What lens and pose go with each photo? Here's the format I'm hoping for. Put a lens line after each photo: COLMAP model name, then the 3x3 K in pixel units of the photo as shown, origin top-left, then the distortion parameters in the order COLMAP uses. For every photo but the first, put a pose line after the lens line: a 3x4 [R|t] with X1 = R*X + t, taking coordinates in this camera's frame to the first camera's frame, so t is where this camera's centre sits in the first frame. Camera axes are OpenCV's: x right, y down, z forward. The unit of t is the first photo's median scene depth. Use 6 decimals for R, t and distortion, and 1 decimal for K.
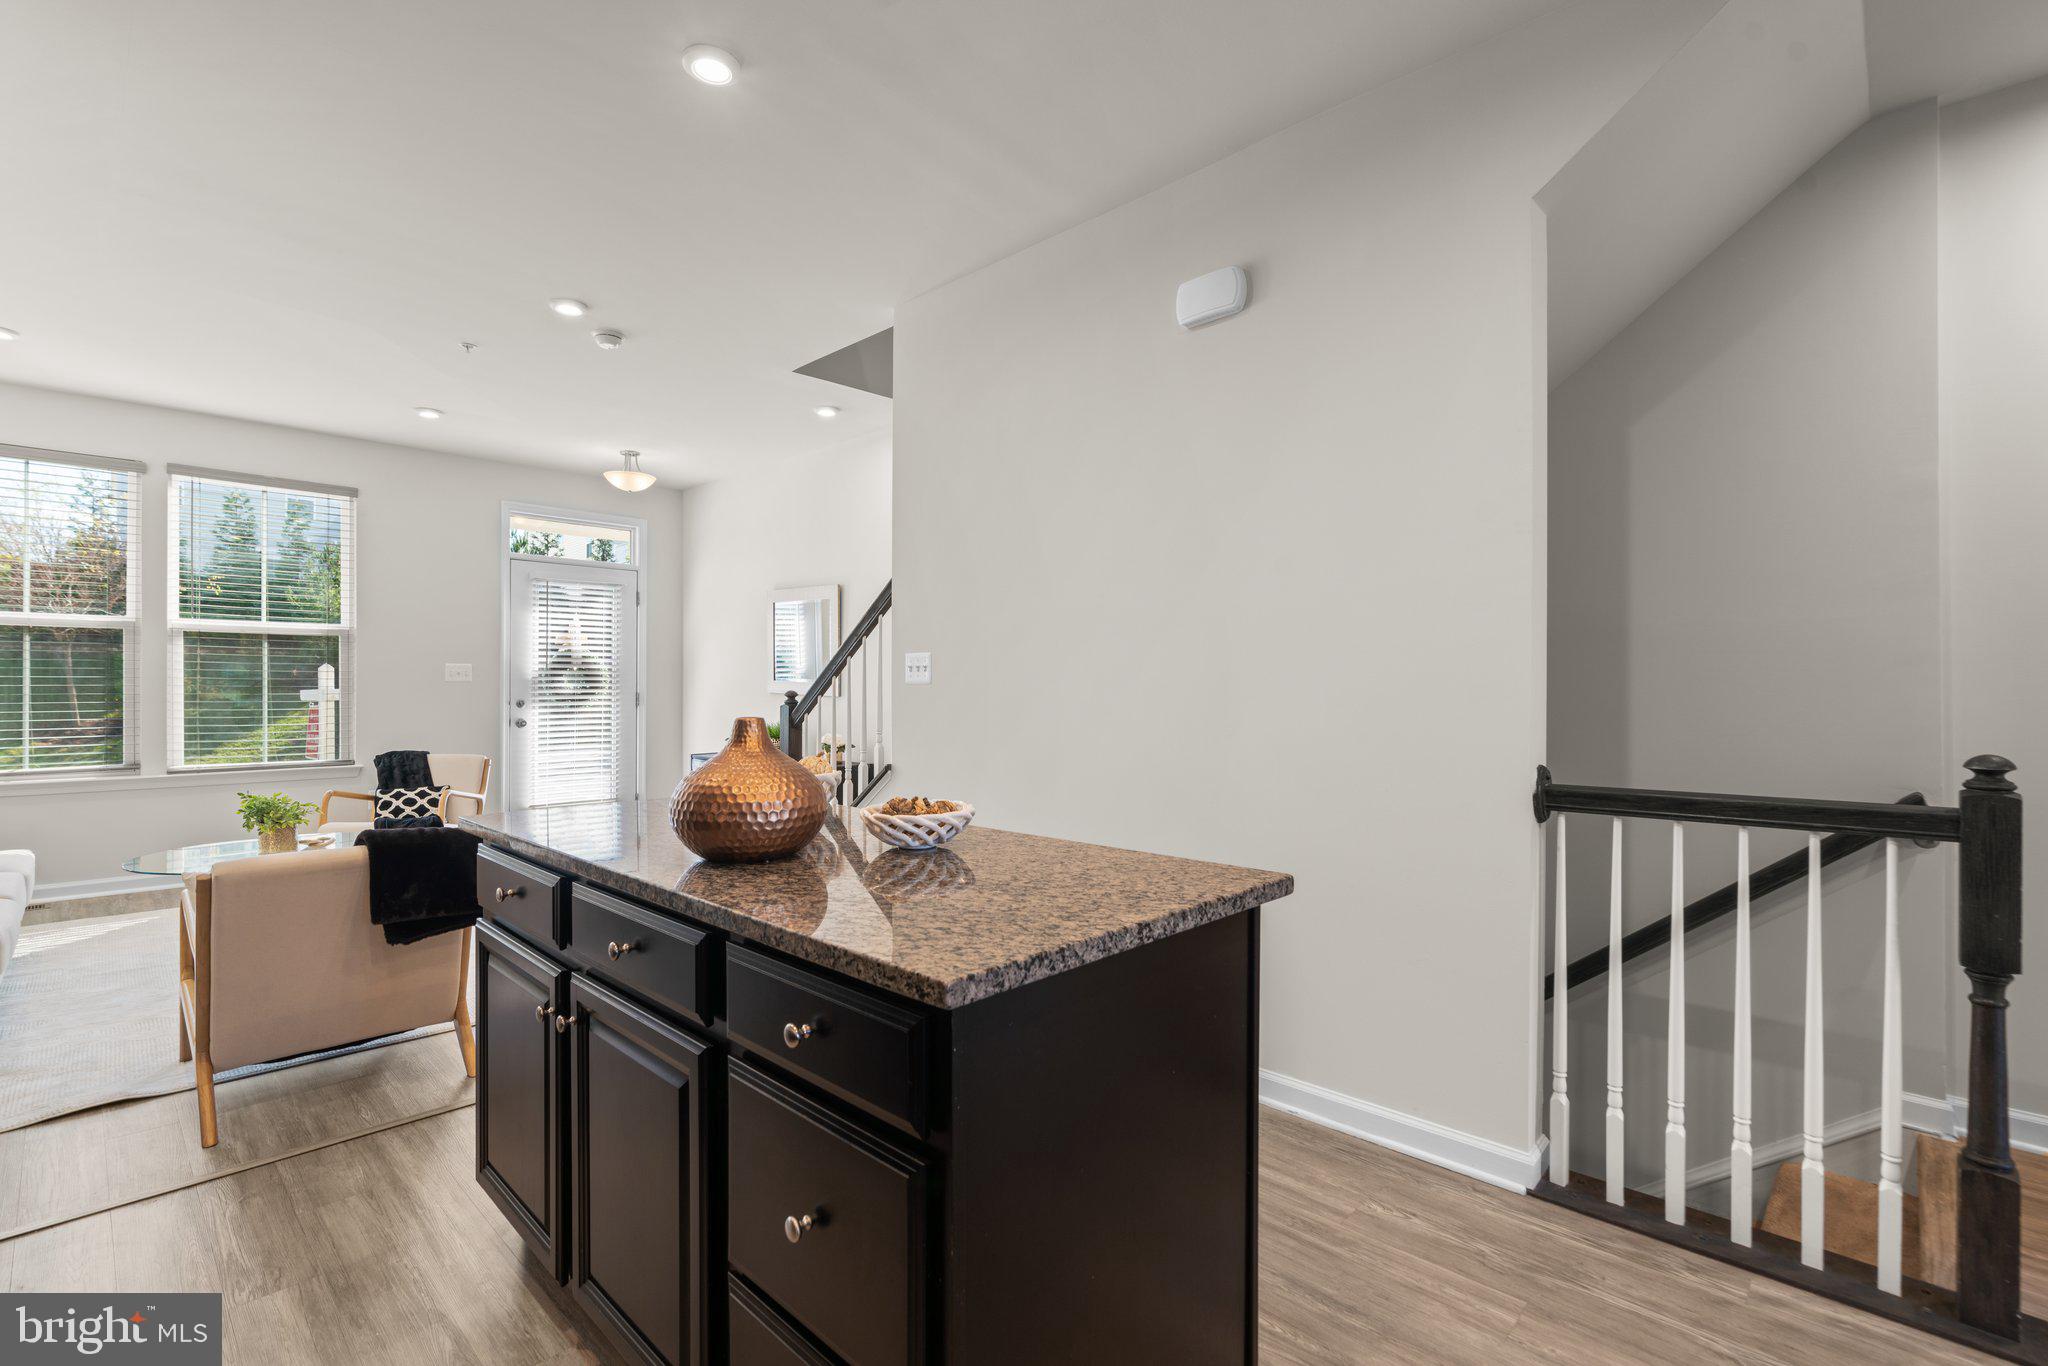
lens RADIAL K [[929.8, 0, 1017.7], [0, 929.8, 684.3], [0, 0, 1]] dist [0.006160, 0.000078]
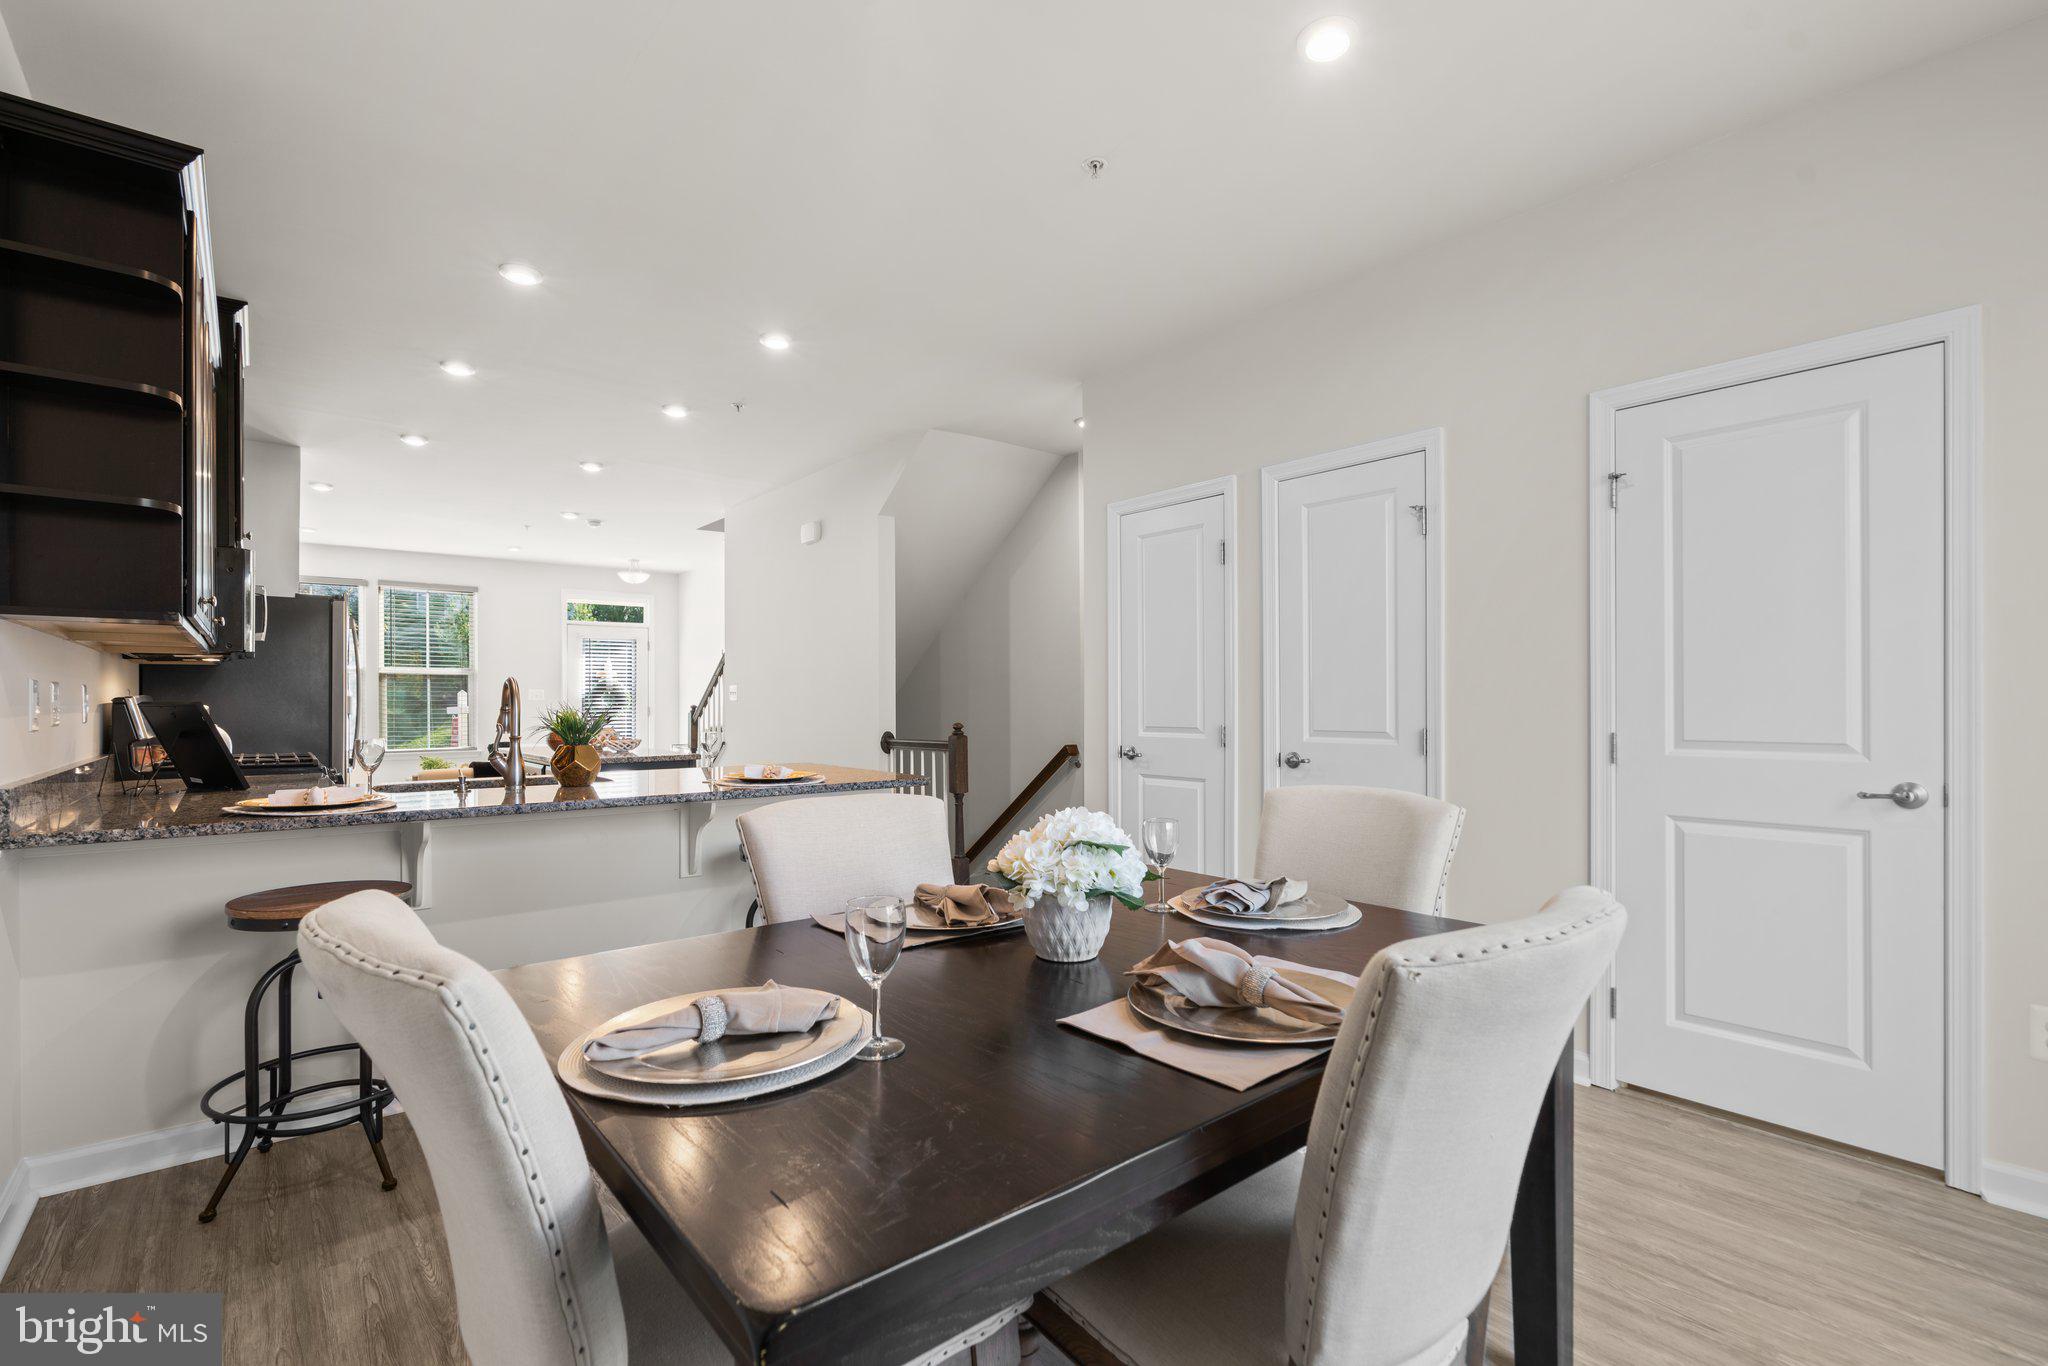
lens RADIAL K [[917.1, 0, 1024.4], [0, 917.1, 703.6], [0, 0, 1]] dist [-0.003732, -0.000258]
pose [[0.995182, -0.005847, -0.097867, 0.467128], [0.006250, 0.999973, 0.003812, 0.000637], [0.097842, -0.004406, 0.995192, -0.592499]]
